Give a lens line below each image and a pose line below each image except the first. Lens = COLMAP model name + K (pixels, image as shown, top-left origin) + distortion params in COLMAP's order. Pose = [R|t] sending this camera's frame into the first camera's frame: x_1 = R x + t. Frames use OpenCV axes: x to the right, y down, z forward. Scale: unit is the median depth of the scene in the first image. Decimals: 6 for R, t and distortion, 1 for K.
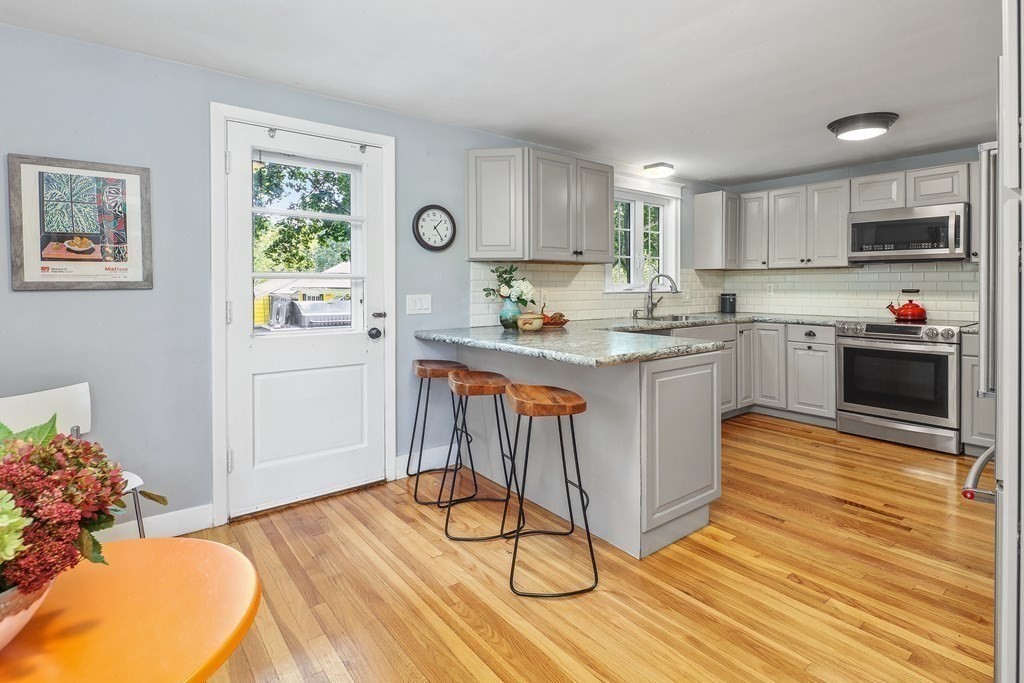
lens RADIAL K [[497.9, 0, 530.2], [0, 497.9, 288.9], [0, 0, 1]] dist [-0.000037, -0.000665]
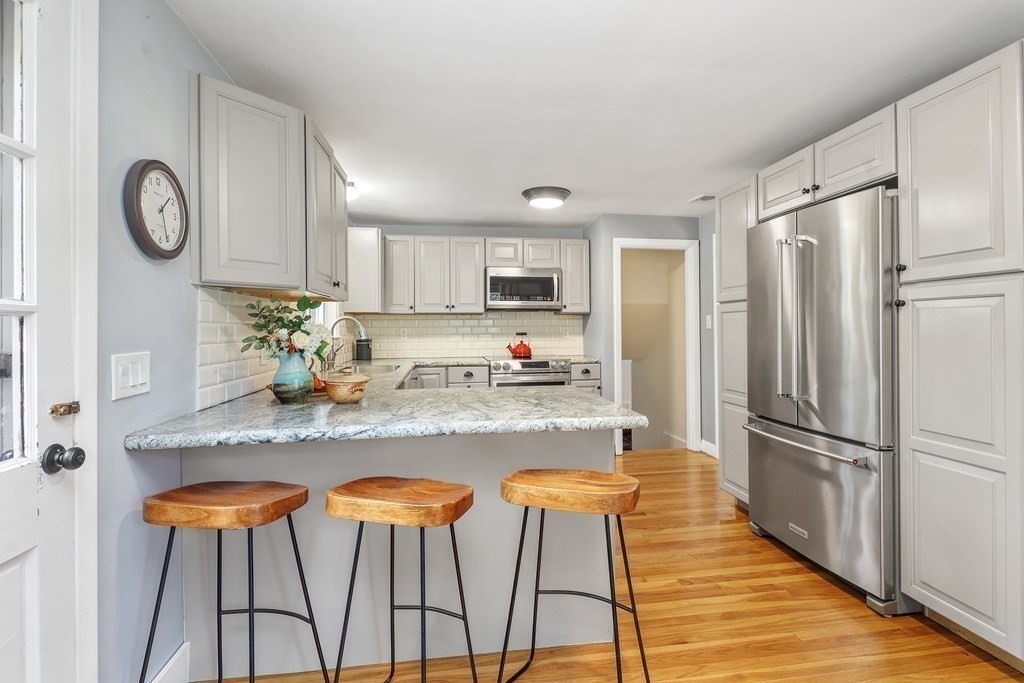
lens RADIAL K [[500.2, 0, 516.5], [0, 500.2, 325.6], [0, 0, 1]] dist [0.000503, -0.000024]
pose [[0.512628, 0.003120, 0.858605, -0.412291], [0.012761, 0.999855, -0.011253, -0.003051], [-0.858516, 0.016725, 0.512514, 0.452376]]
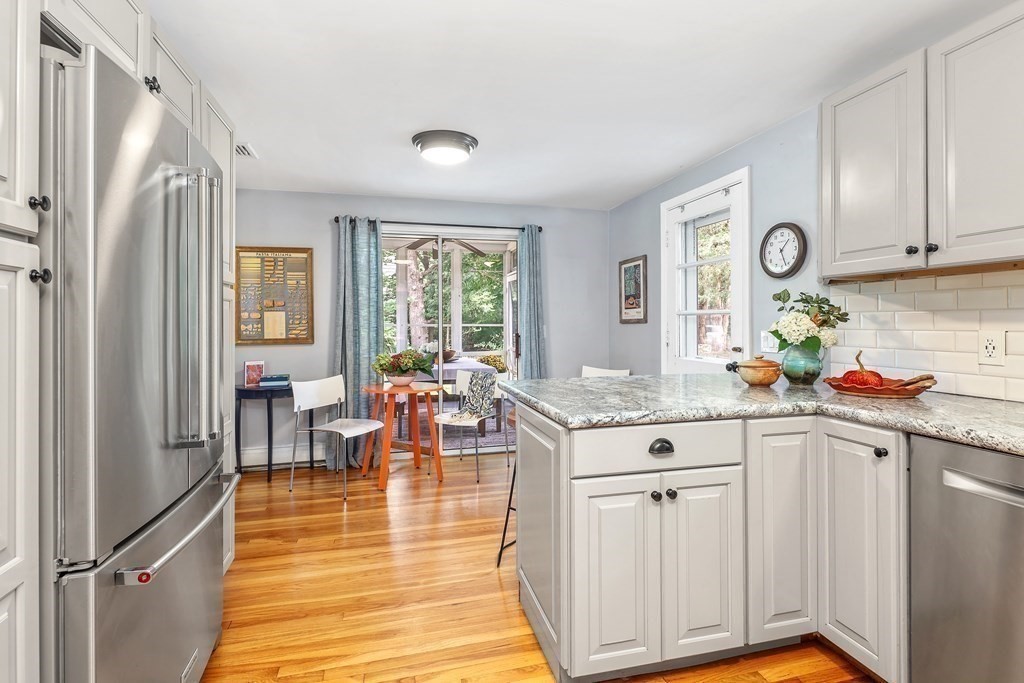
lens RADIAL K [[514.1, 0, 518.5], [0, 514.1, 321.2], [0, 0, 1]] dist [0.000927, -0.000010]
pose [[-0.413794, 0.002032, -0.910368, 0.745544], [0.000010, 0.999998, 0.002228, -0.006562], [0.910370, 0.000913, -0.413793, 0.925272]]
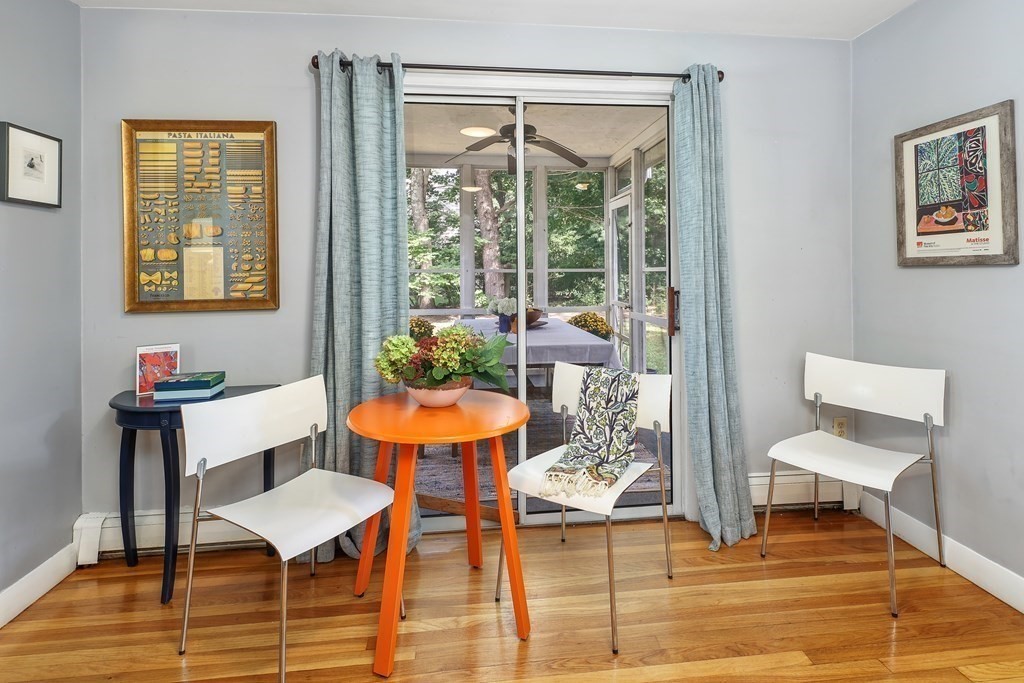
lens RADIAL K [[510.2, 0, 513.8], [0, 510.2, 266.4], [0, 0, 1]] dist [0.000221, -0.000022]
pose [[-0.551258, 0.005817, -0.834315, 0.181368], [0.005926, 0.999978, 0.003057, -0.002603], [0.834314, -0.003258, -0.551280, 0.551439]]
